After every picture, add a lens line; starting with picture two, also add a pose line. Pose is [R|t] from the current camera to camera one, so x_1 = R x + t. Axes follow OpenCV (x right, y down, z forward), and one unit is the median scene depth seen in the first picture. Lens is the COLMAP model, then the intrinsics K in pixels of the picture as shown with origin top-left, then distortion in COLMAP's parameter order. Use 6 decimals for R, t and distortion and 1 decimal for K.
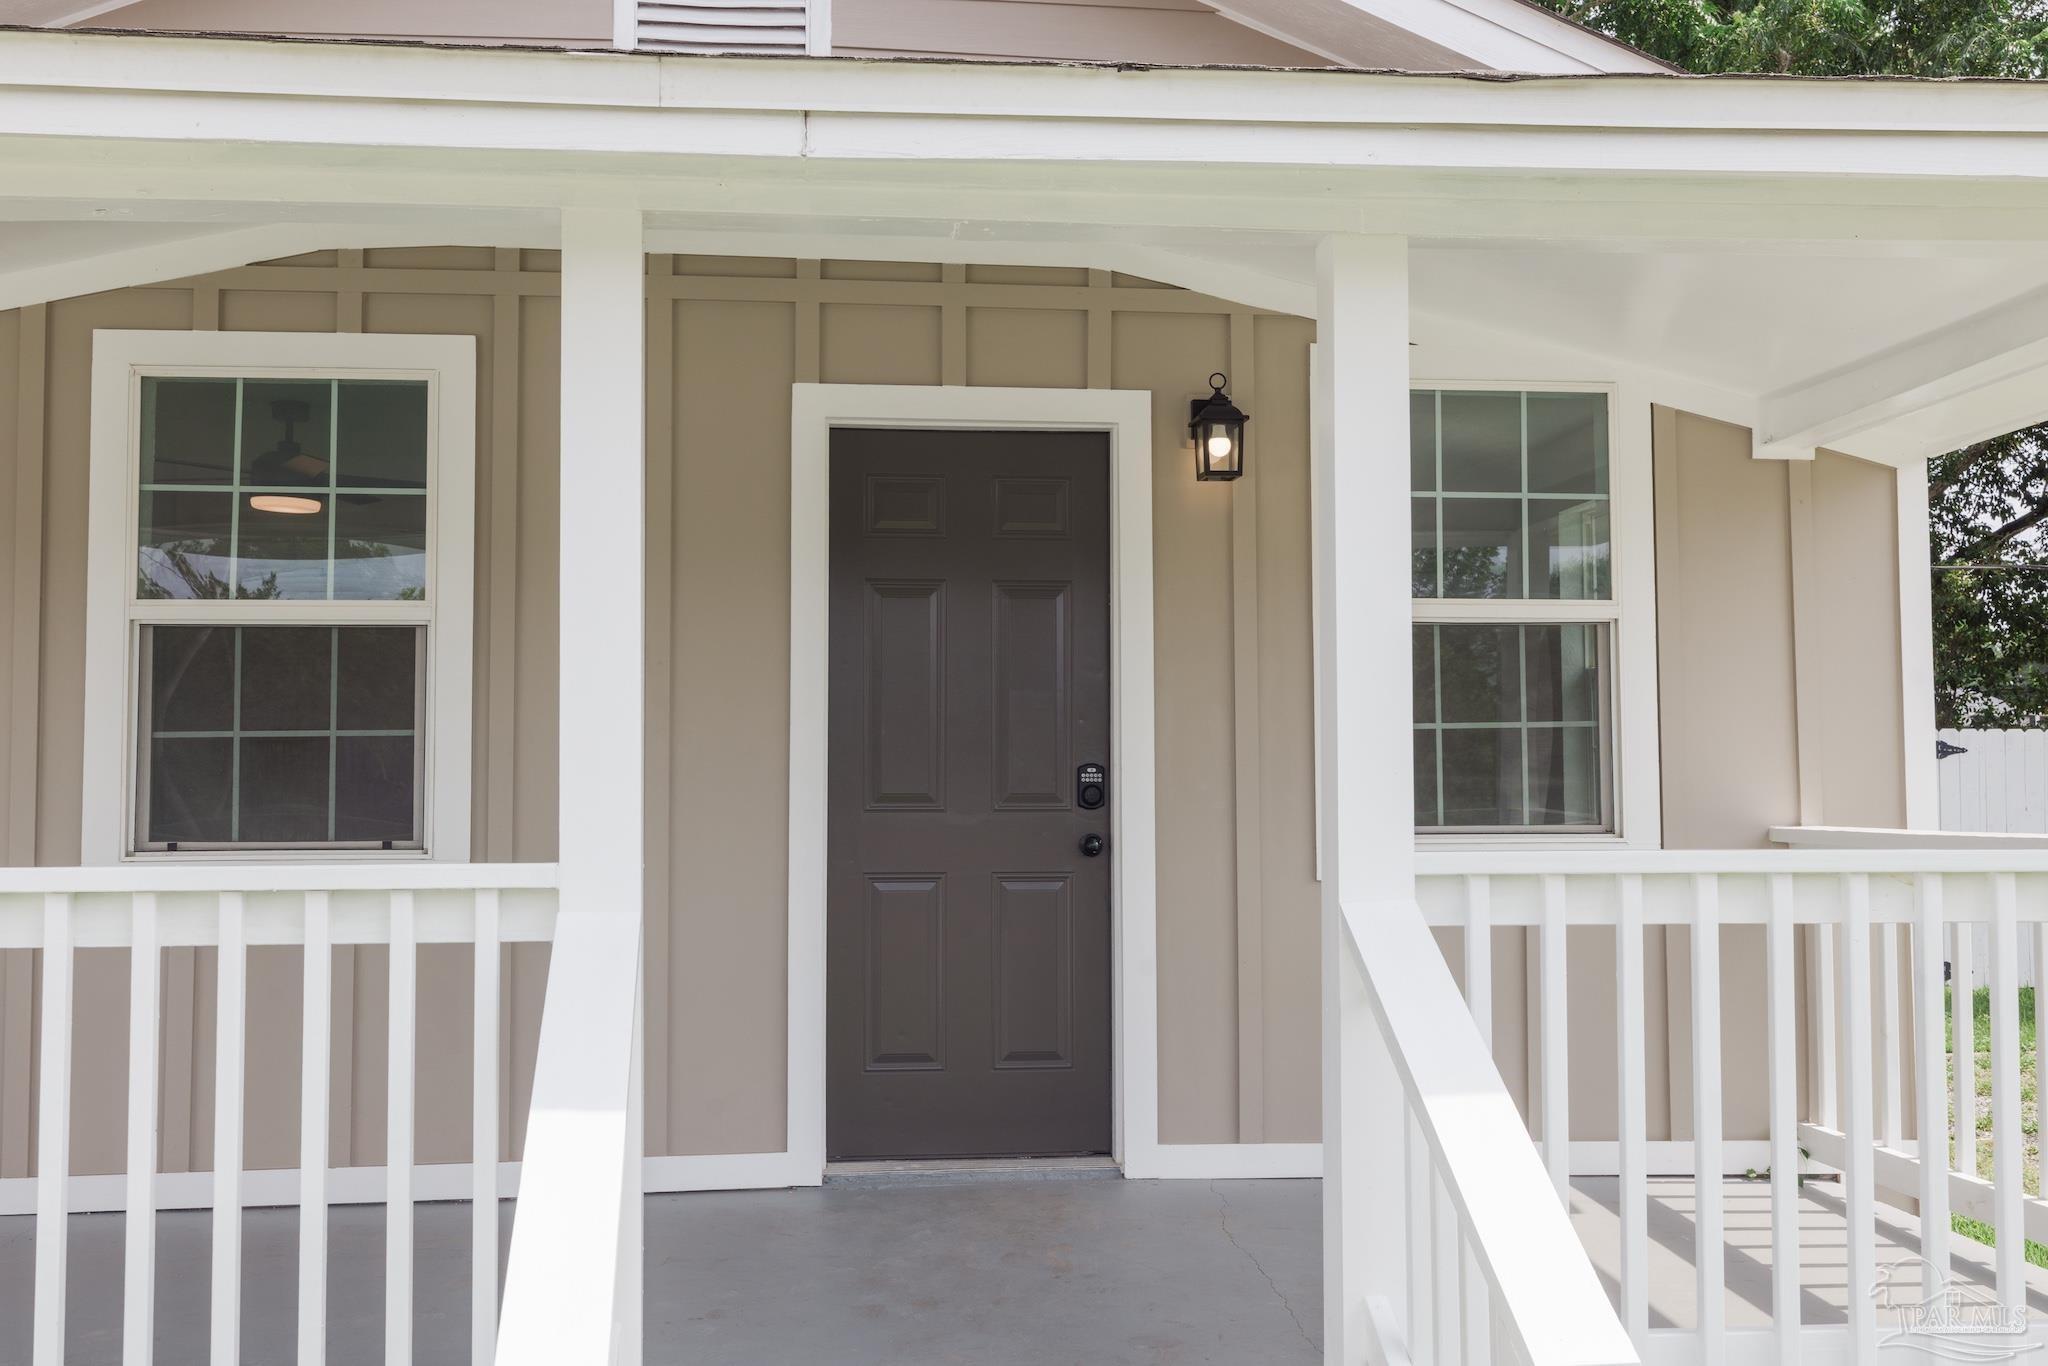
lens RADIAL K [[2049.0, 0, 1022.1], [0, 2049.0, 683.4], [0, 0, 1]] dist [0.022325, 0.000000]
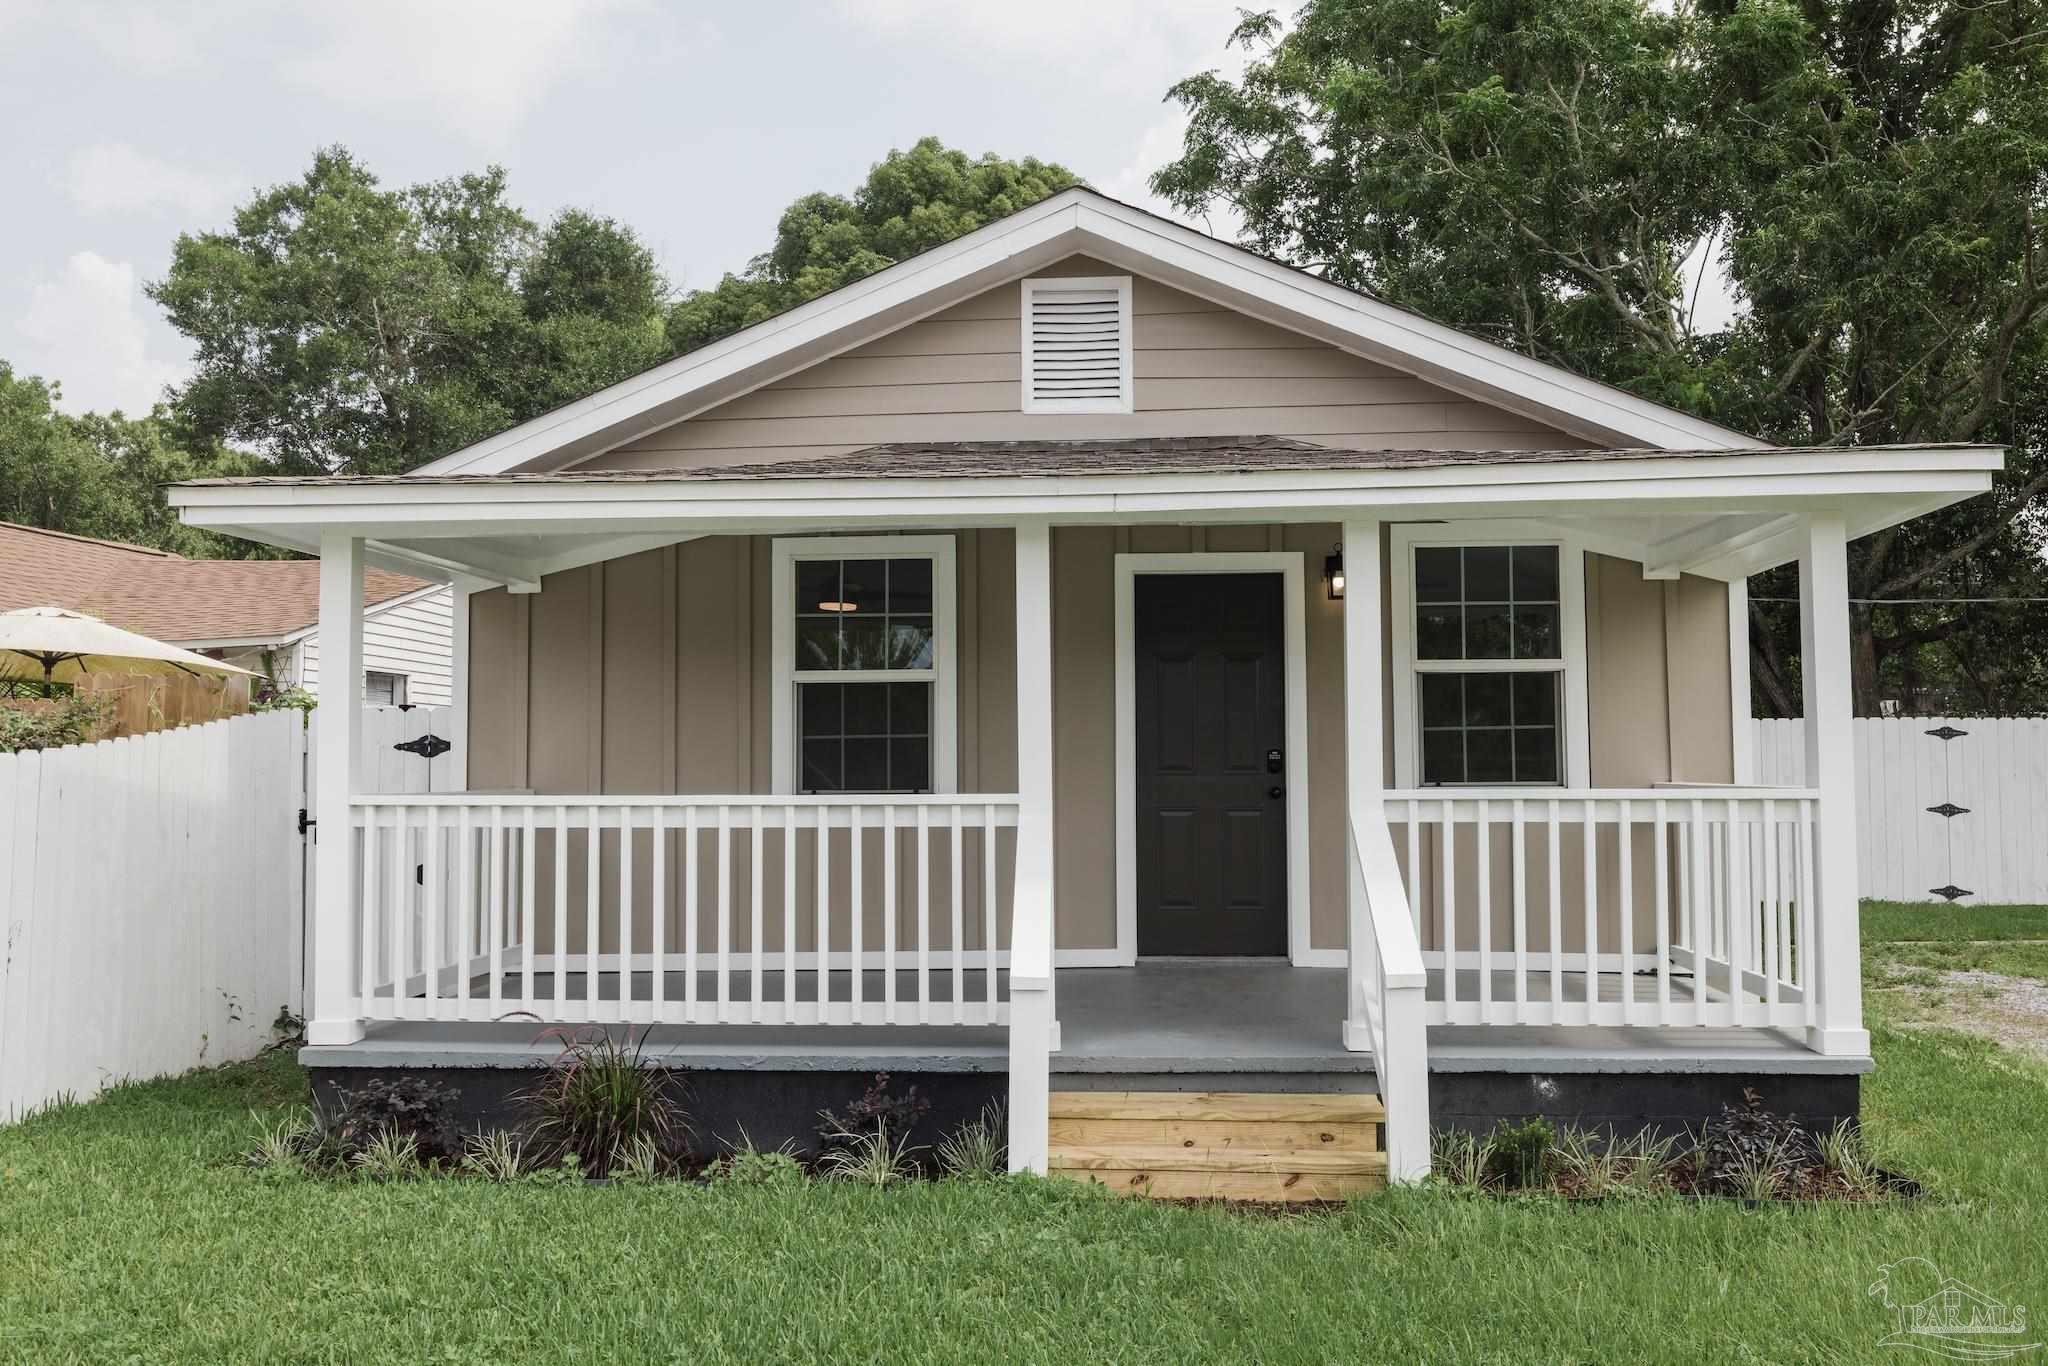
lens RADIAL K [[1767.7, 0, 1019.6], [0, 1767.7, 684.1], [0, 0, 1]] dist [0.013048, 0.001538]
pose [[0.984871, -0.010778, -0.172954, 0.087716], [0.011862, 0.999916, 0.005236, -0.033517], [0.172883, -0.007208, 0.984916, -0.669082]]
